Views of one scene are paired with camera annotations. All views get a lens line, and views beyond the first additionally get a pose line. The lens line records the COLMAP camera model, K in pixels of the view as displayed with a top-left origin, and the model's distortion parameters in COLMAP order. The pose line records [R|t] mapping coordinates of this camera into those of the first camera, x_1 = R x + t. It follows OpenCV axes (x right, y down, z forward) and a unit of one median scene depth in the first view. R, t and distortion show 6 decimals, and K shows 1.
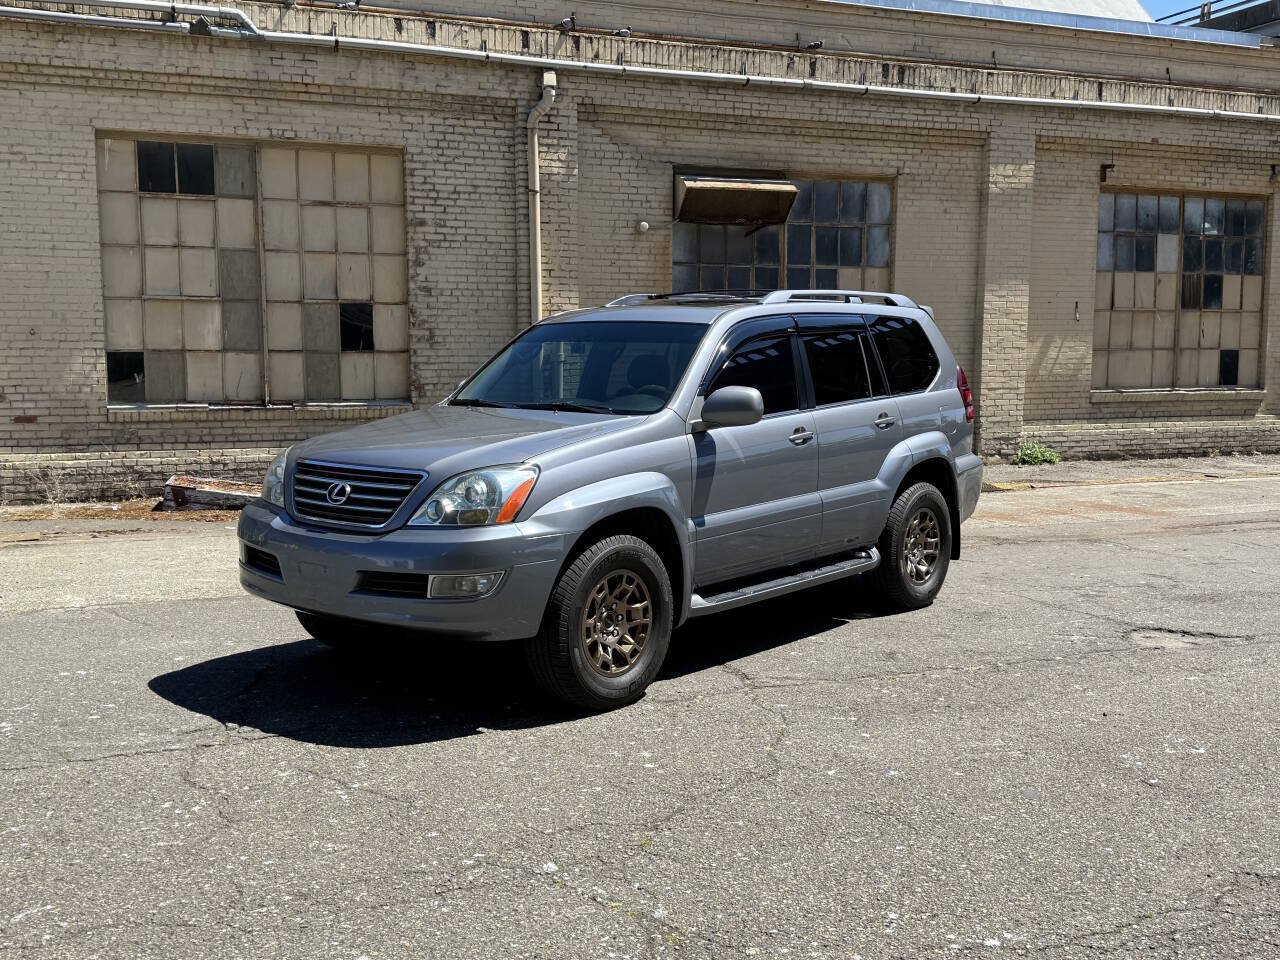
lens RADIAL K [[1268.9, 0, 640.4], [0, 1268.9, 486.0], [0, 0, 1]] dist [0.195243, -0.419262]
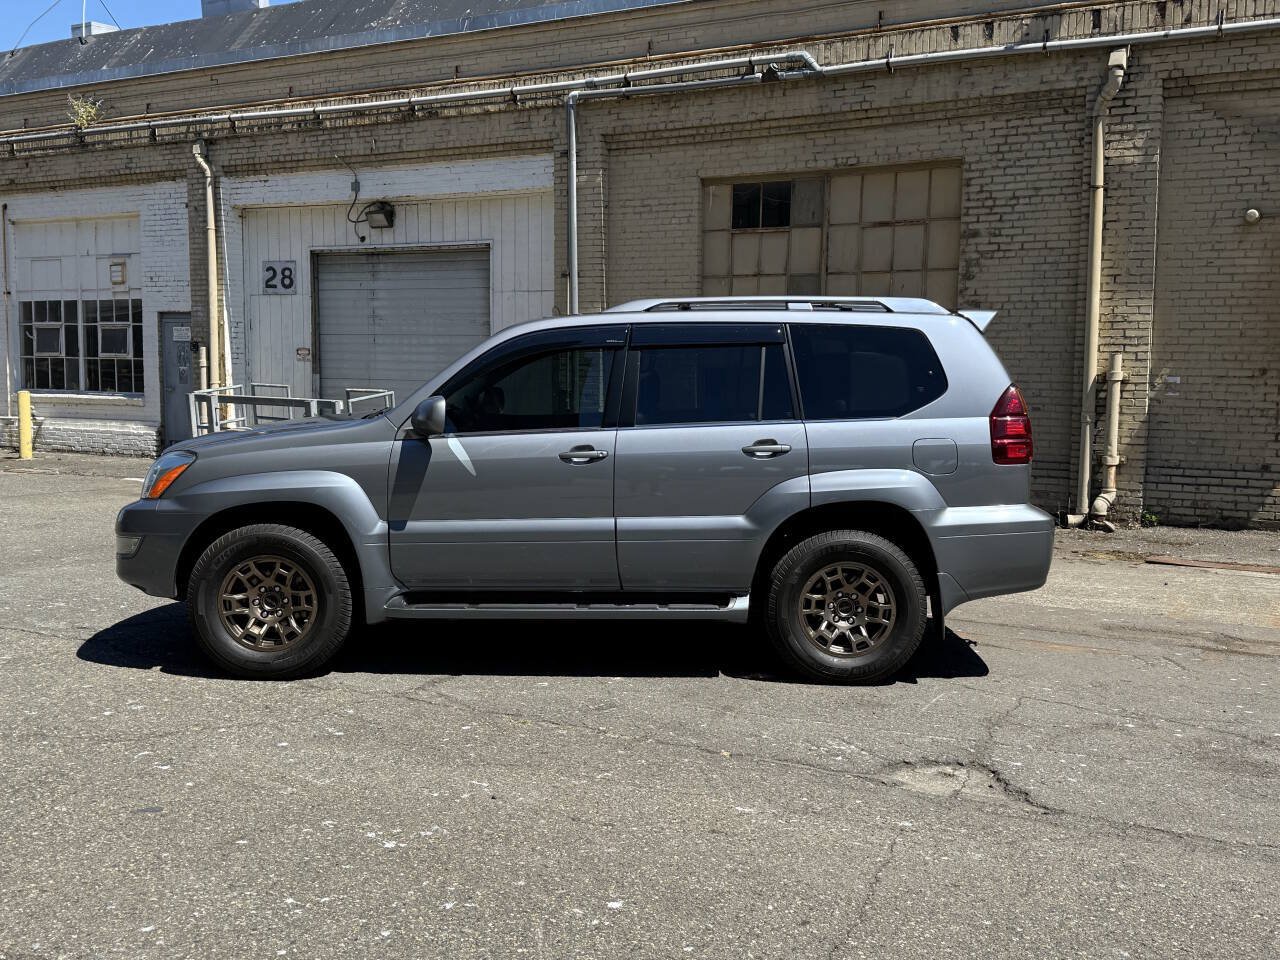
lens RADIAL K [[1264.8, 0, 639.1], [0, 1264.8, 478.5], [0, 0, 1]] dist [0.199036, -0.423497]
pose [[0.634748, 0.077559, -0.768817, 0.433194], [-0.095159, 0.995223, 0.021835, -0.023055], [0.766838, 0.059300, 0.639096, 0.221091]]
